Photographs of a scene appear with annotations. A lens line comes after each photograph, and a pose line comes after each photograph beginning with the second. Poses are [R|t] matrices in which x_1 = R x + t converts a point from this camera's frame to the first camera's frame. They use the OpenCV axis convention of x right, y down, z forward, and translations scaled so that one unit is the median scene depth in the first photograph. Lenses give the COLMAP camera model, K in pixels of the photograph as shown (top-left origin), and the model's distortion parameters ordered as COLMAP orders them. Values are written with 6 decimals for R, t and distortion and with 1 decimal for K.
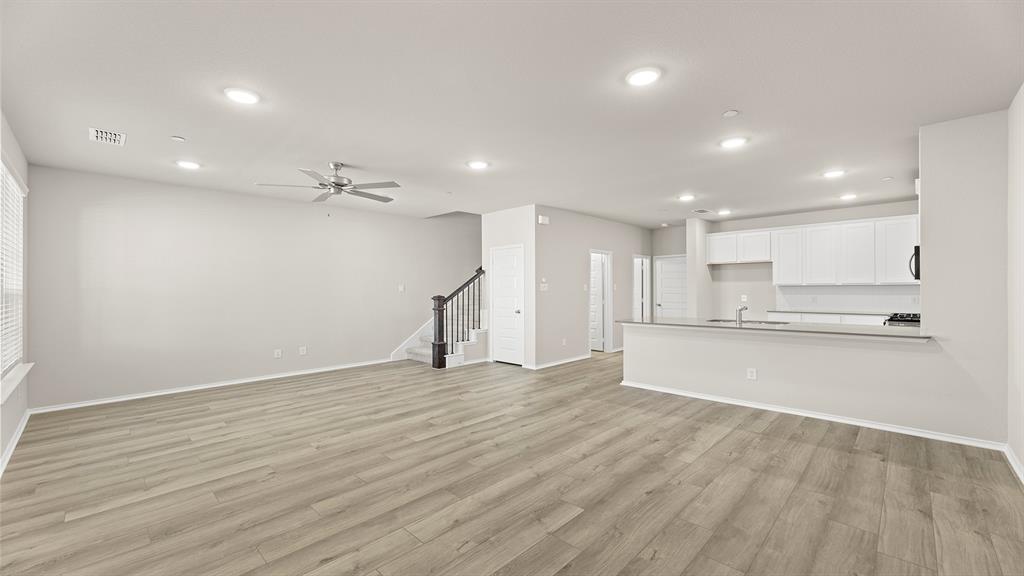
lens RADIAL K [[407.5, 0, 505.1], [0, 407.5, 295.3], [0, 0, 1]] dist [0.003397, -0.000527]
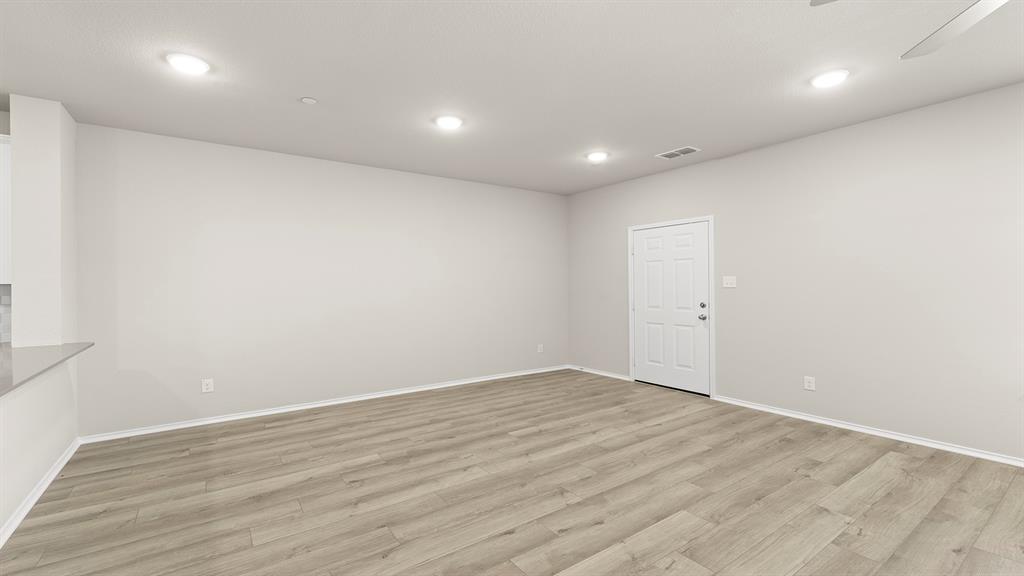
lens RADIAL K [[433.8, 0, 509.7], [0, 433.8, 282.7], [0, 0, 1]] dist [0.001888, -0.000137]
pose [[-0.983549, 0.016298, 0.179907, -0.070123], [0.017805, 0.999819, 0.006765, -0.020410], [-0.179764, 0.009857, -0.983660, 1.693283]]
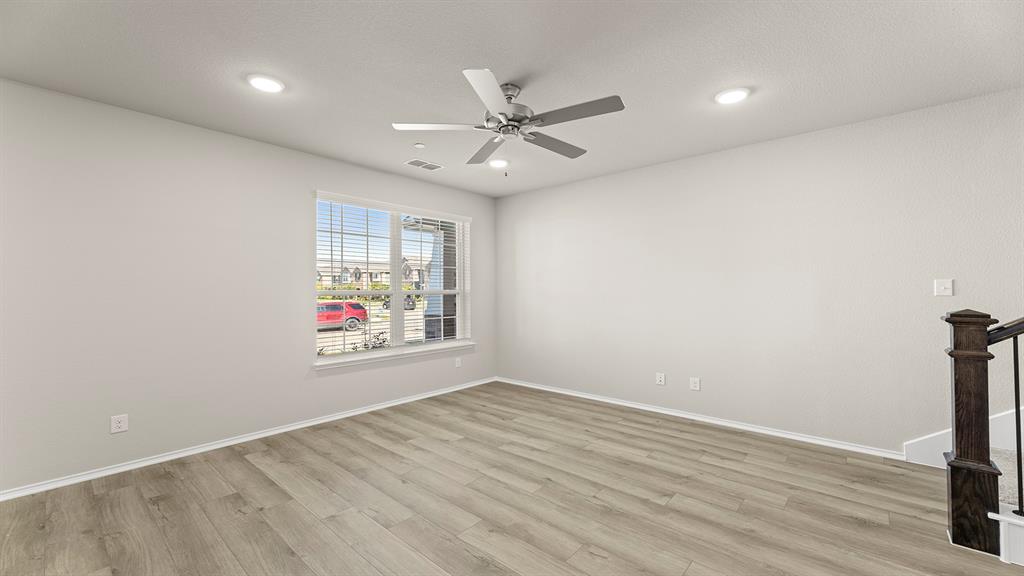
lens RADIAL K [[407.5, 0, 513.4], [0, 407.5, 280.8], [0, 0, 1]] dist [0.003397, -0.000527]
pose [[0.054080, -0.020436, -0.998327, 0.243067], [-0.012273, 0.999701, -0.021129, -0.016120], [0.998461, 0.013396, 0.053813, 1.184004]]
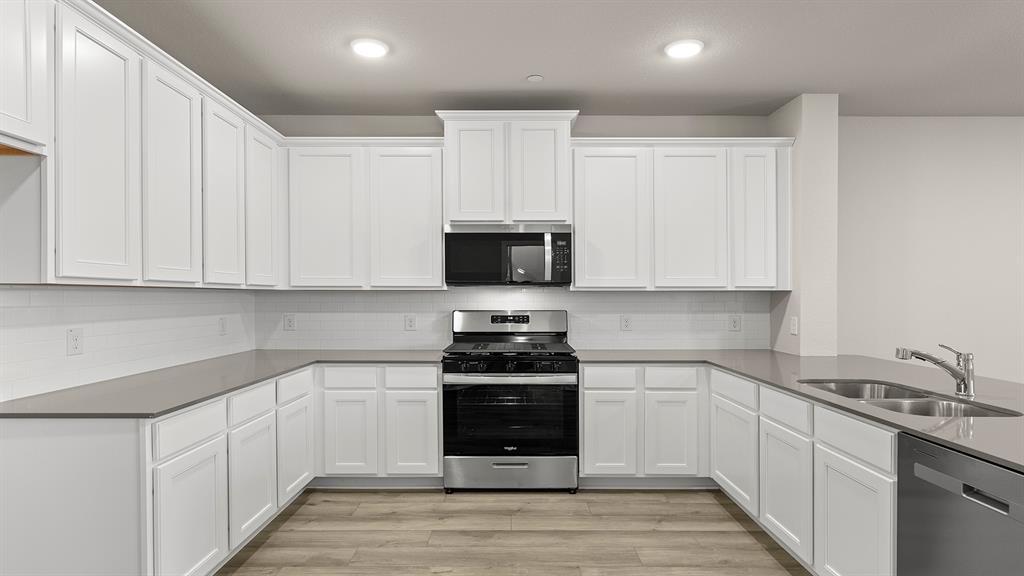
lens RADIAL K [[558.7, 0, 517.3], [0, 558.7, 297.1], [0, 0, 1]] dist [0.001418, 0.004677]
pose [[-0.703067, 0.005556, 0.711102, 0.659014], [0.014832, 0.999867, 0.006852, -0.032396], [-0.710969, 0.015364, -0.703055, 2.156999]]
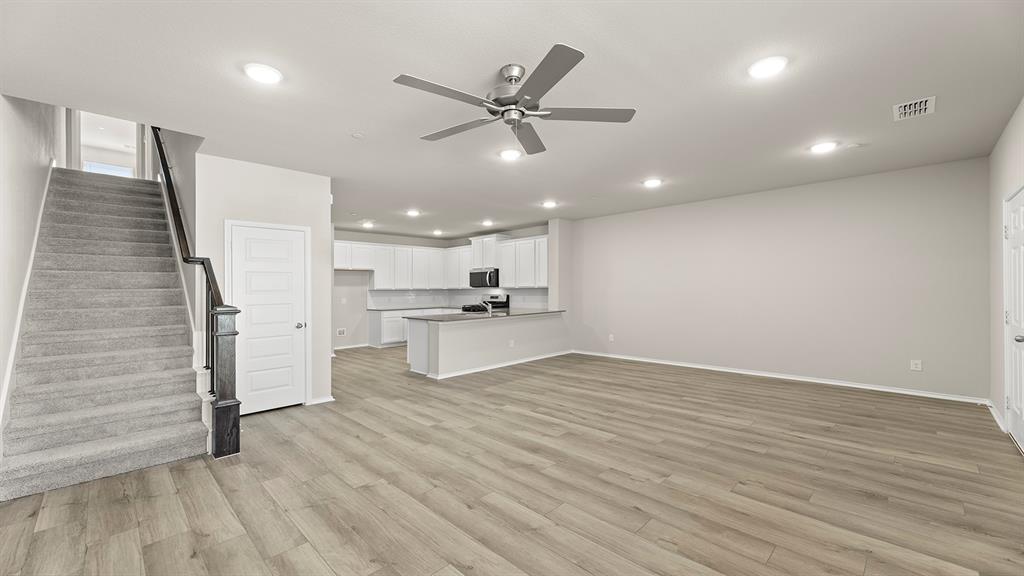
lens RADIAL K [[407.5, 0, 512.8], [0, 407.5, 289.4], [0, 0, 1]] dist [0.003397, -0.000527]
pose [[0.003285, 0.007362, 0.999968, -1.210073], [0.027608, 0.999591, -0.007450, -0.007709], [-0.999613, 0.027631, 0.003080, 1.215182]]
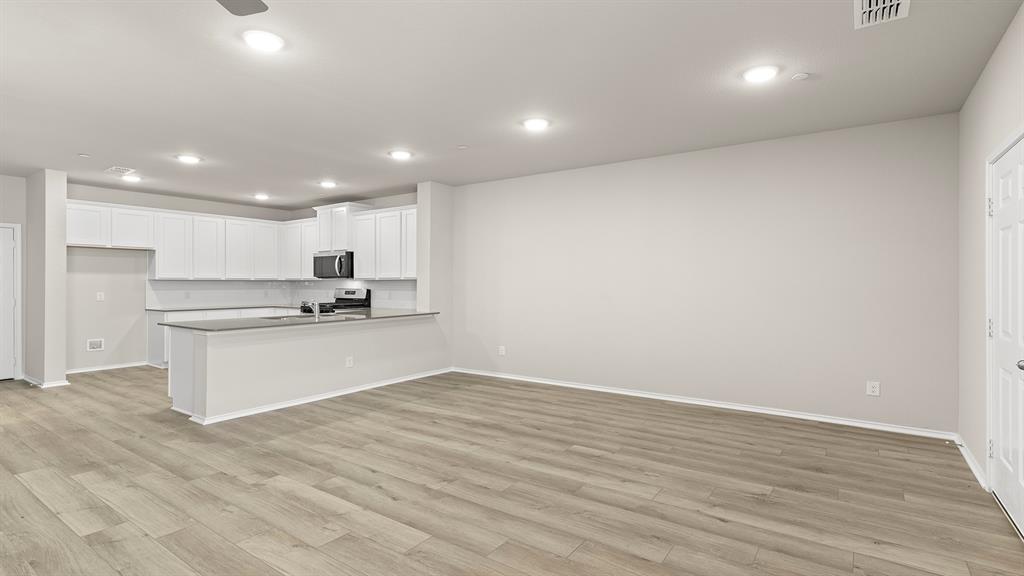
lens RADIAL K [[494.6, 0, 517.7], [0, 494.6, 280.0], [0, 0, 1]] dist [0.004691, -0.001921]
pose [[-0.169332, 0.013497, 0.985467, -0.918495], [0.016273, 0.999808, -0.010897, -0.000065], [-0.985425, 0.014192, -0.169519, 0.965926]]
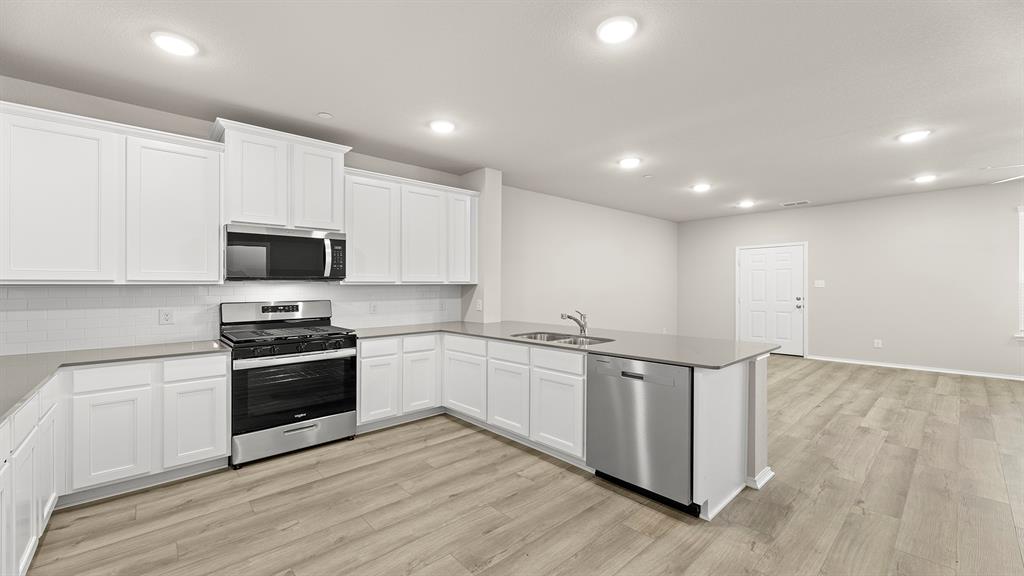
lens RADIAL K [[407.5, 0, 514.4], [0, 407.5, 284.2], [0, 0, 1]] dist [0.003397, -0.000527]
pose [[-0.998509, 0.015248, 0.052412, 0.872841], [0.015663, 0.999849, 0.007524, -0.037571], [-0.052289, 0.008333, -0.998597, 2.320716]]
